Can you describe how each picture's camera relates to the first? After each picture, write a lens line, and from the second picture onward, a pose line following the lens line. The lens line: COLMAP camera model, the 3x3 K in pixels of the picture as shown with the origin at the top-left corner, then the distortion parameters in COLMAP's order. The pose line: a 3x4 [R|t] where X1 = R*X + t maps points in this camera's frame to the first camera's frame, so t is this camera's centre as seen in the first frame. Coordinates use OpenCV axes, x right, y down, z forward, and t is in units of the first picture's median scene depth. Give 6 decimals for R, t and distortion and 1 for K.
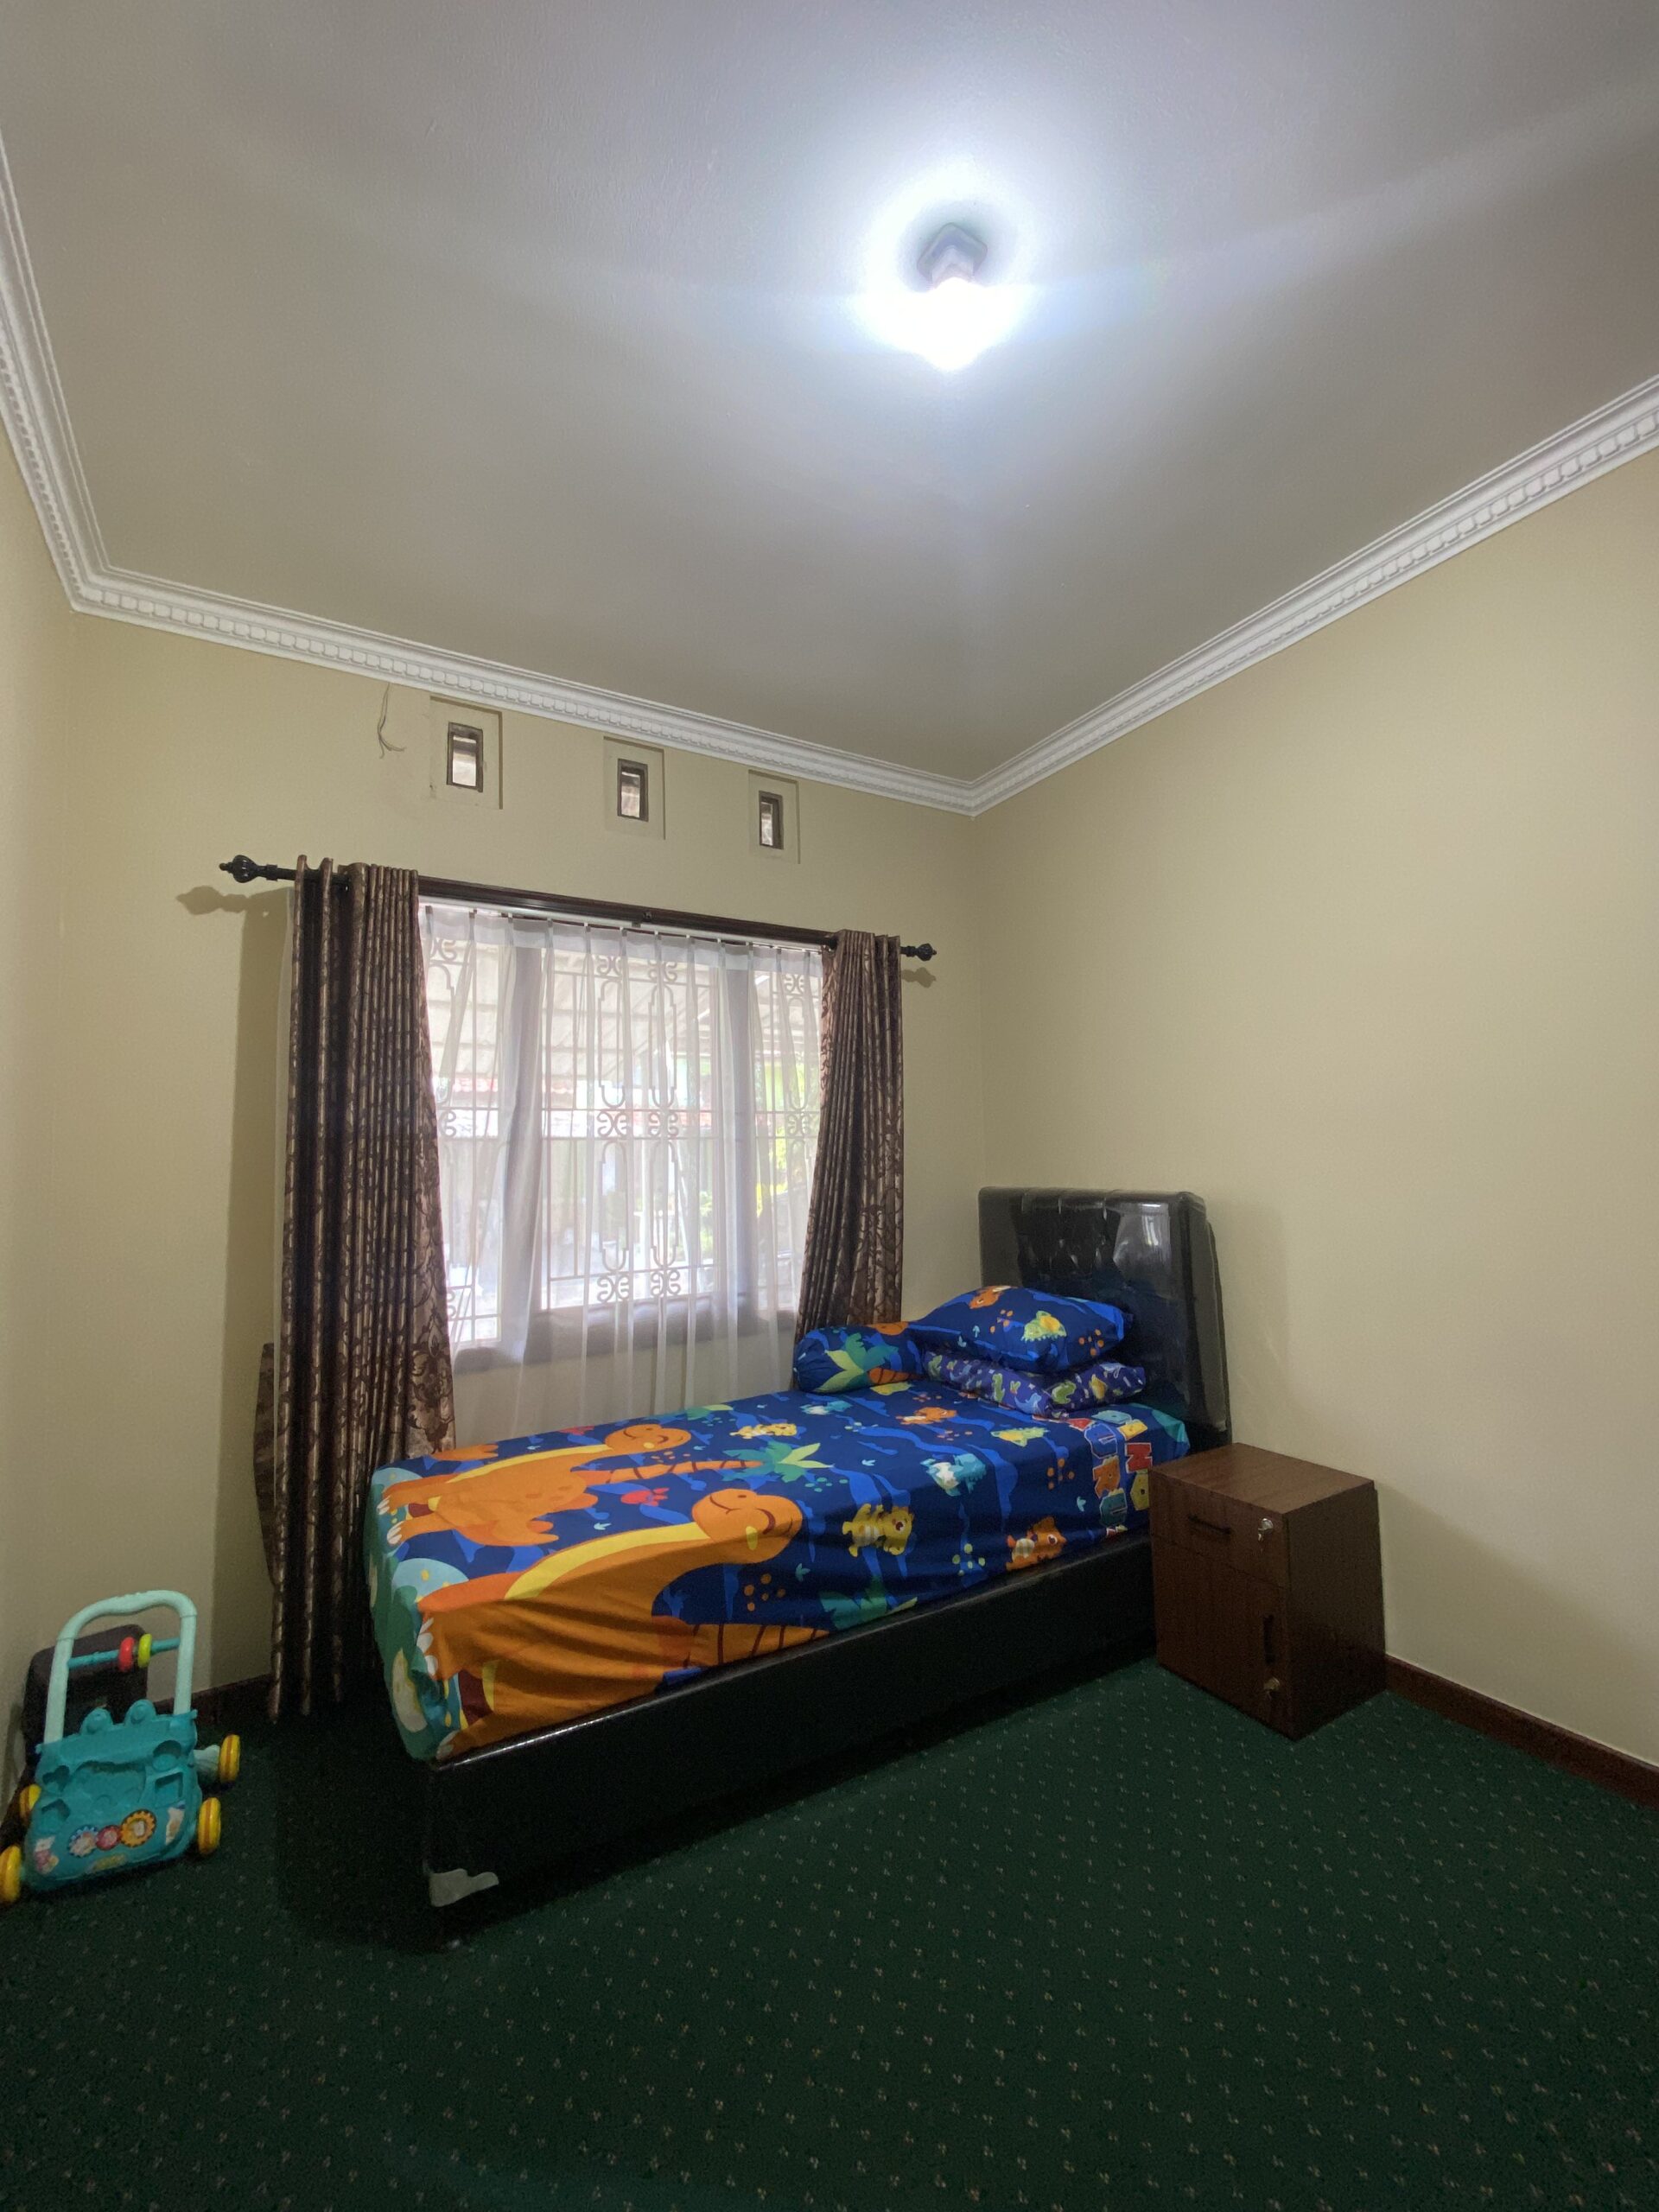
lens RADIAL K [[904.3, 0, 834.6], [0, 904.3, 1099.6], [0, 0, 1]] dist [0.046328, -0.046574]
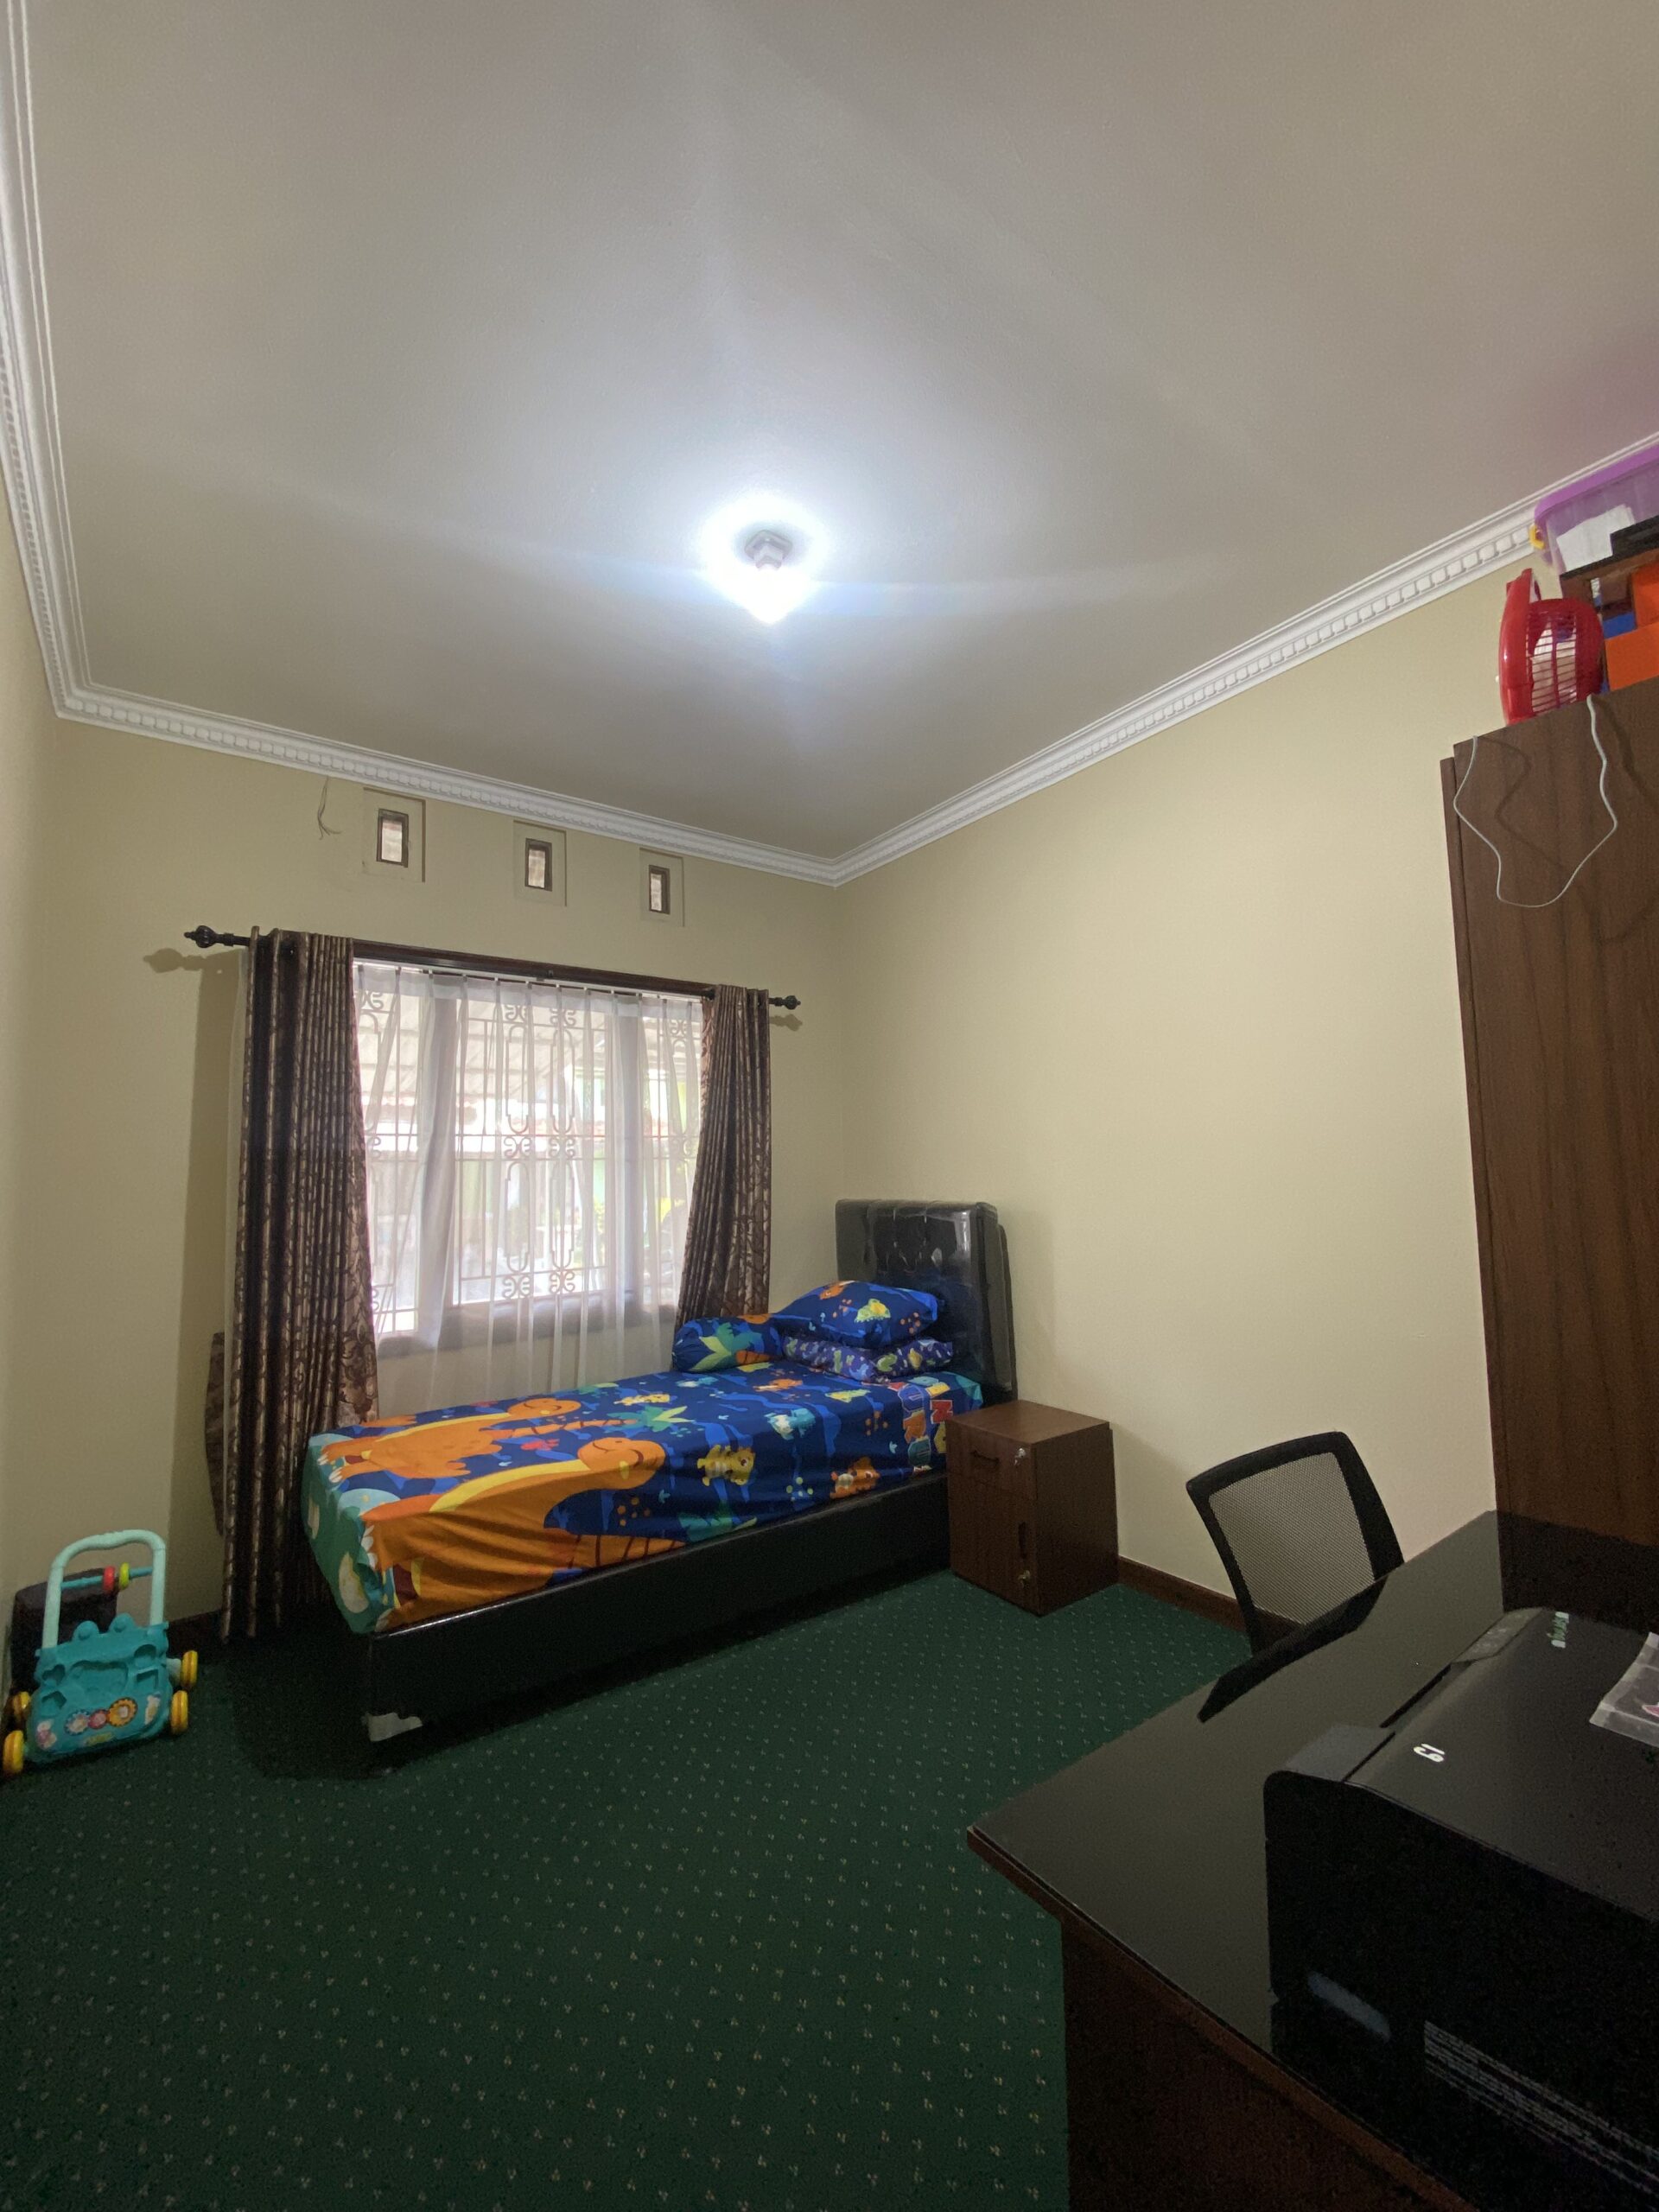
lens RADIAL K [[904.3, 0, 834.6], [0, 904.3, 1099.6], [0, 0, 1]] dist [0.046328, -0.046574]
pose [[0.995458, 0.007205, 0.094928, 0.065367], [-0.005766, 0.999864, -0.015423, -0.023101], [-0.095026, 0.014805, 0.995365, -0.267400]]
